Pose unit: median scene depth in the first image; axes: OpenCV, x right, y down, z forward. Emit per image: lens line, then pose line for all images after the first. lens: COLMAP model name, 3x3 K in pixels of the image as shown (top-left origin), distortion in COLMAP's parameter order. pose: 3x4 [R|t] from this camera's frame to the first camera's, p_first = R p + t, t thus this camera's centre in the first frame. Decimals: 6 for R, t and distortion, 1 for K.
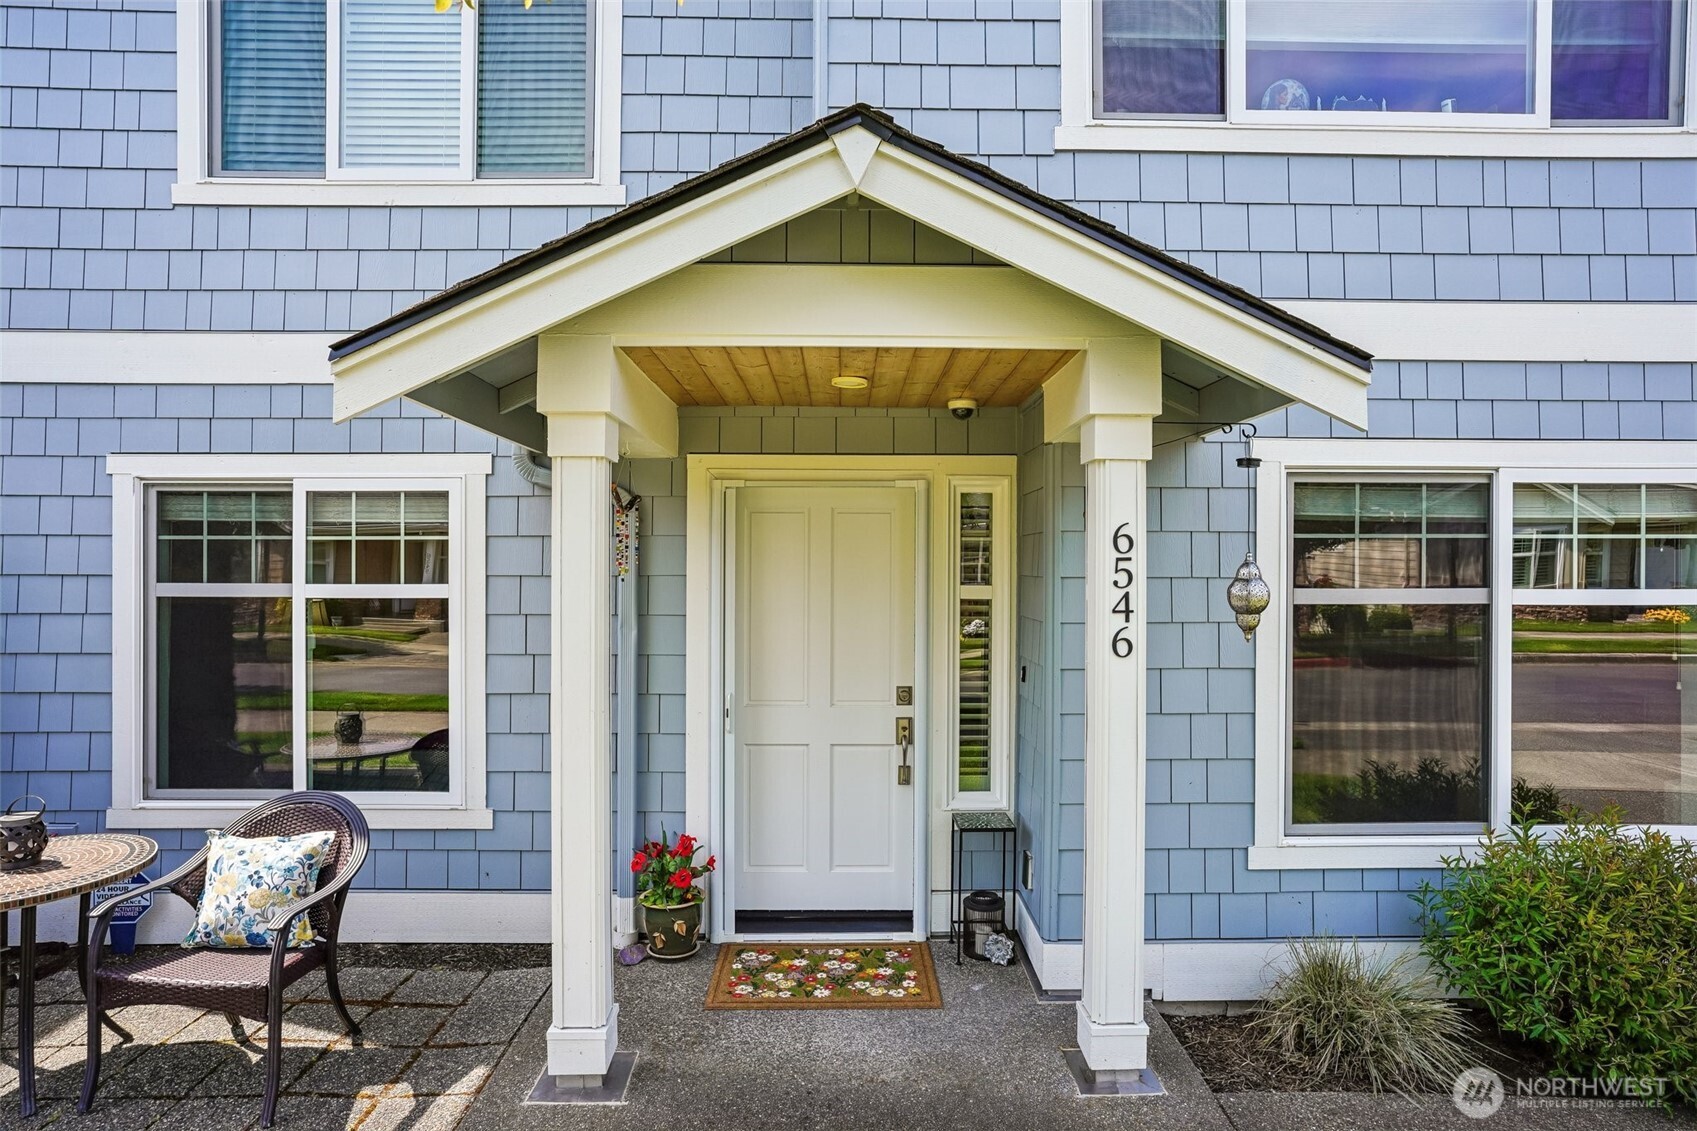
lens RADIAL K [[981.1, 0, 840.1], [0, 981.1, 561.1], [0, 0, 1]] dist [-0.013940, 0.010198]
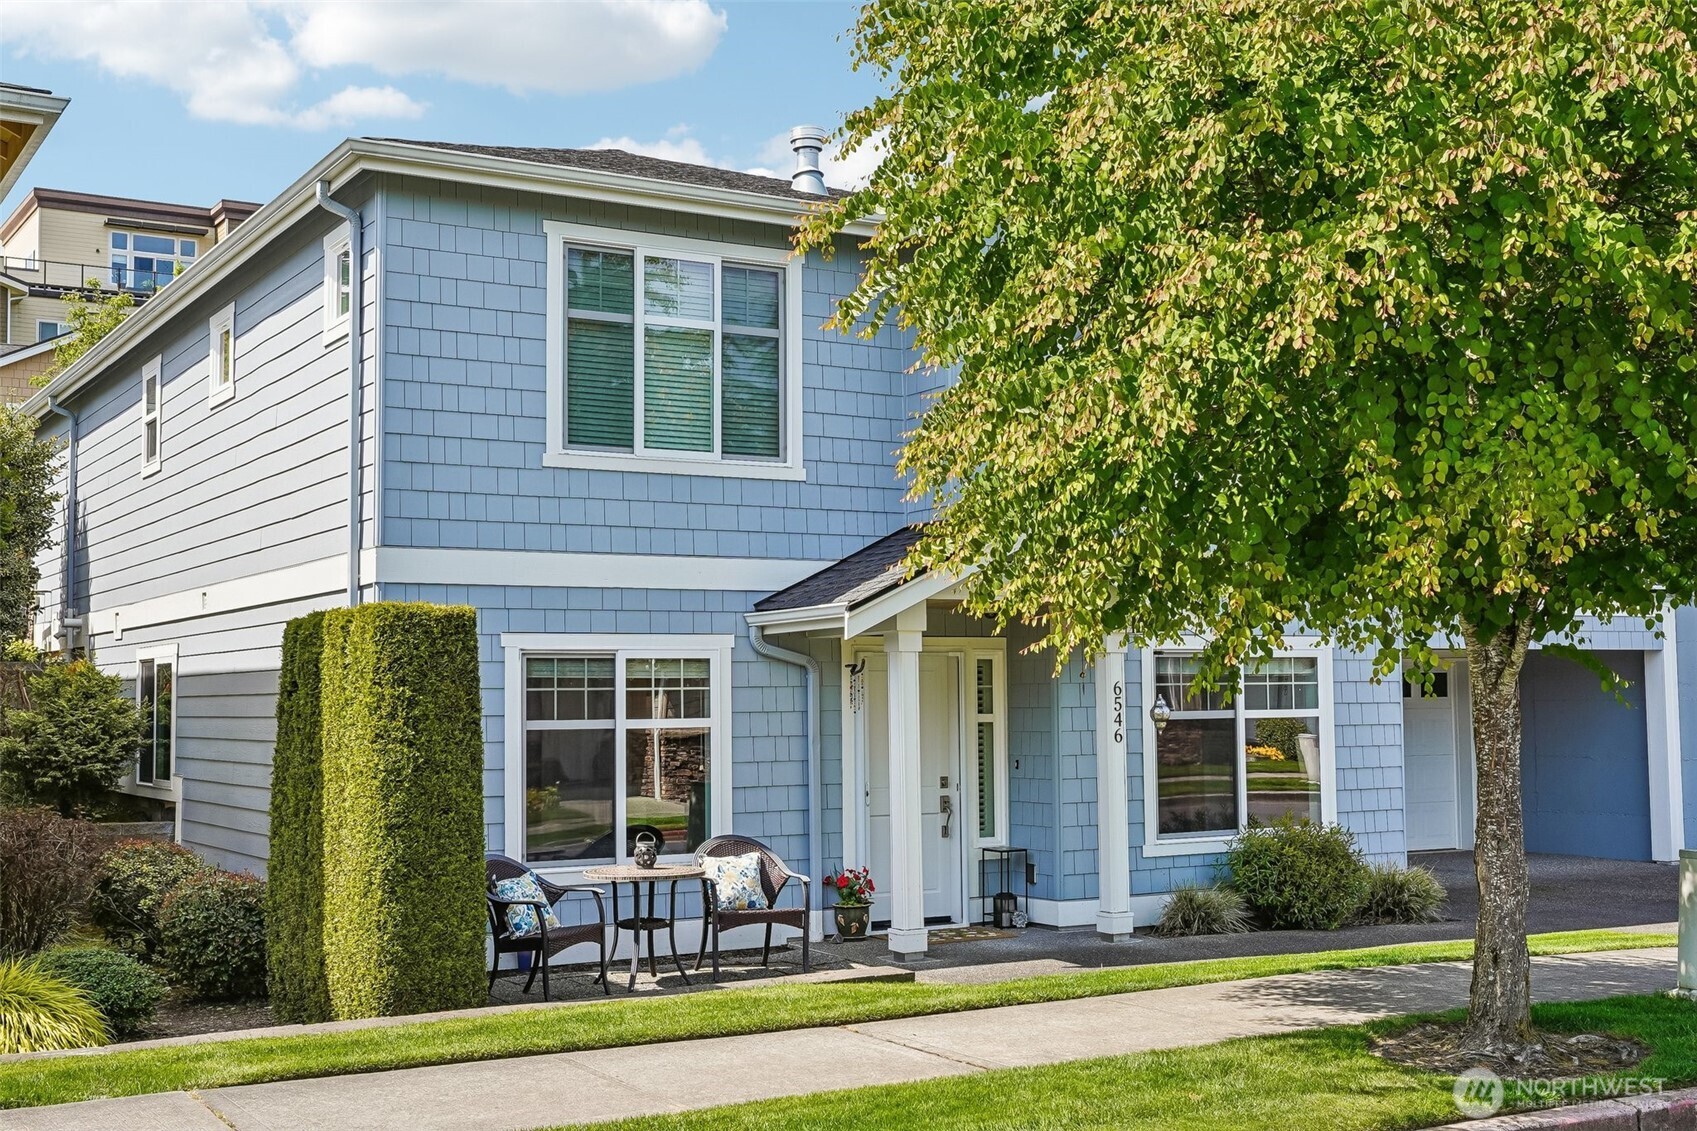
lens RADIAL K [[2014.6, 0, 860.3], [0, 2014.6, 564.5], [0, 0, 1]] dist [0.019513, 0.000000]
pose [[0.859441, 0.023634, 0.510688, -1.839913], [0.012371, 0.997677, -0.066989, -0.002262], [-0.511085, 0.063891, 0.857152, -1.888930]]
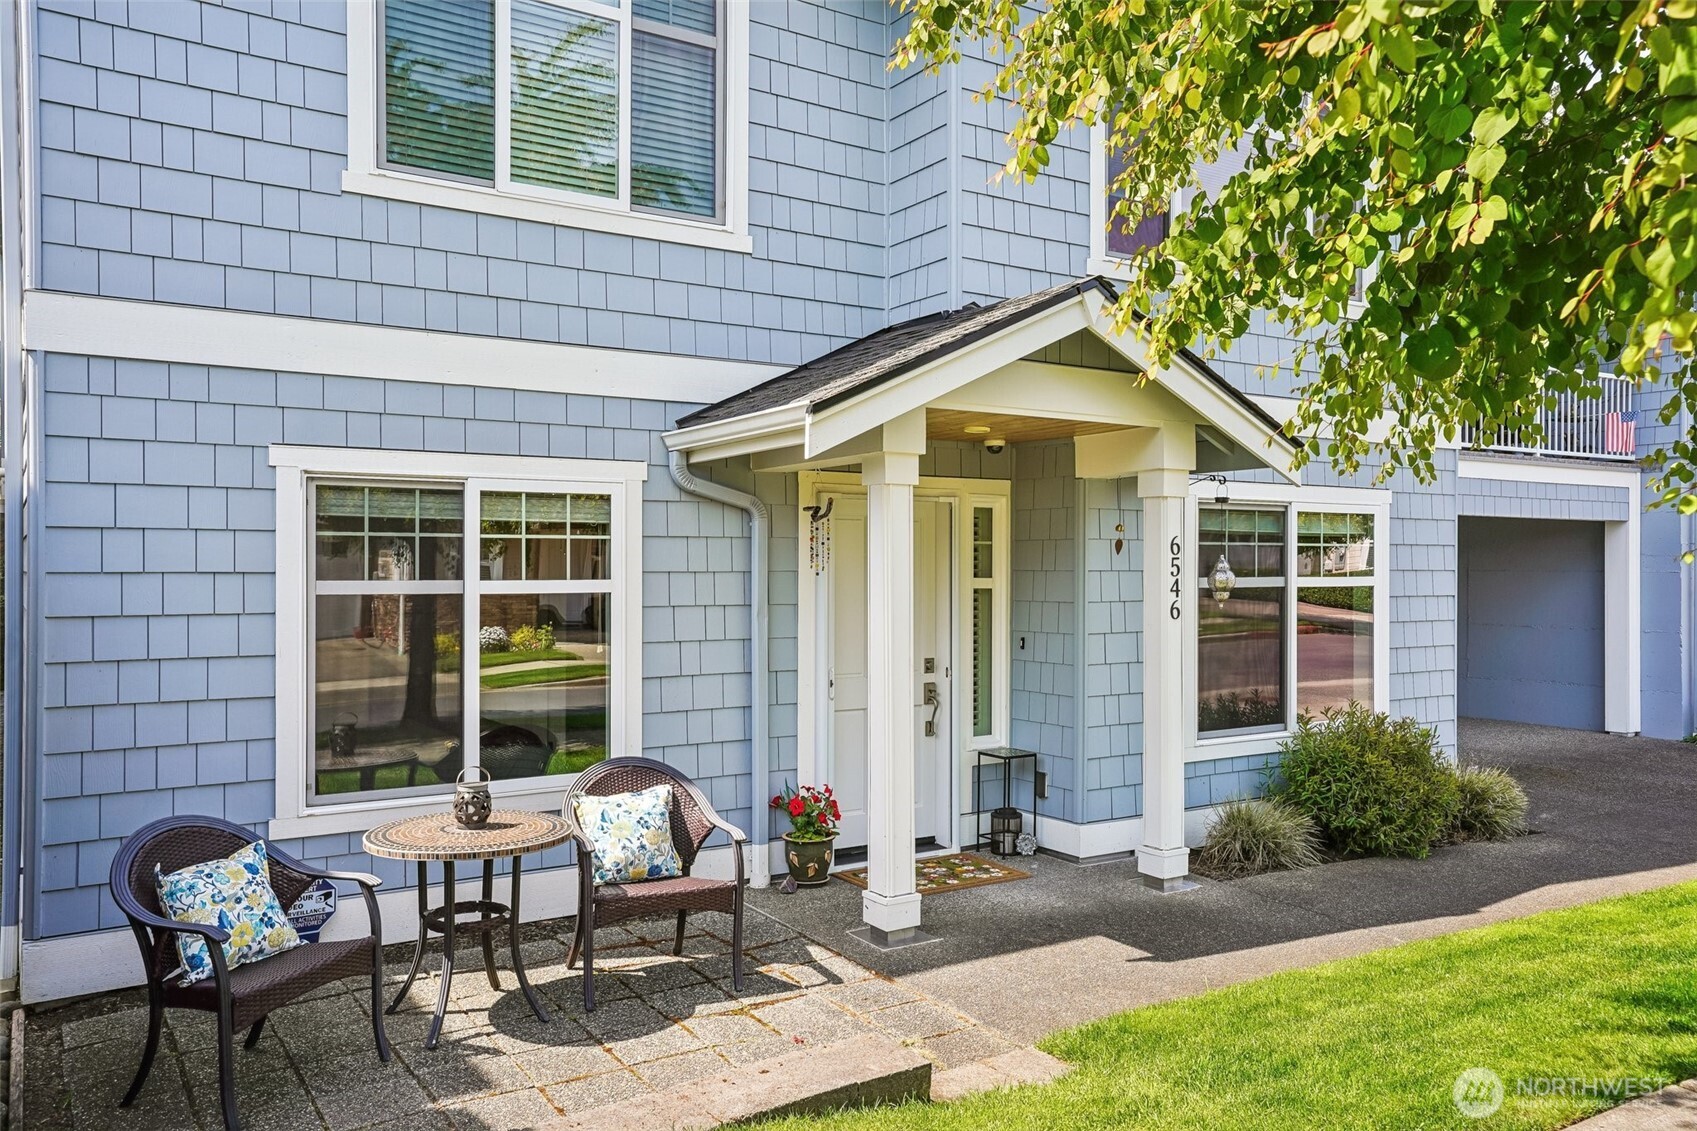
lens RADIAL K [[1312.9, 0, 859.1], [0, 1312.9, 563.7], [0, 0, 1]] dist [0.030582, -0.001180]
pose [[0.839565, 0.000438, 0.543260, -0.965847], [-0.000560, 1.000000, 0.000059, 0.005461], [-0.543260, -0.000354, 0.839565, -0.384618]]
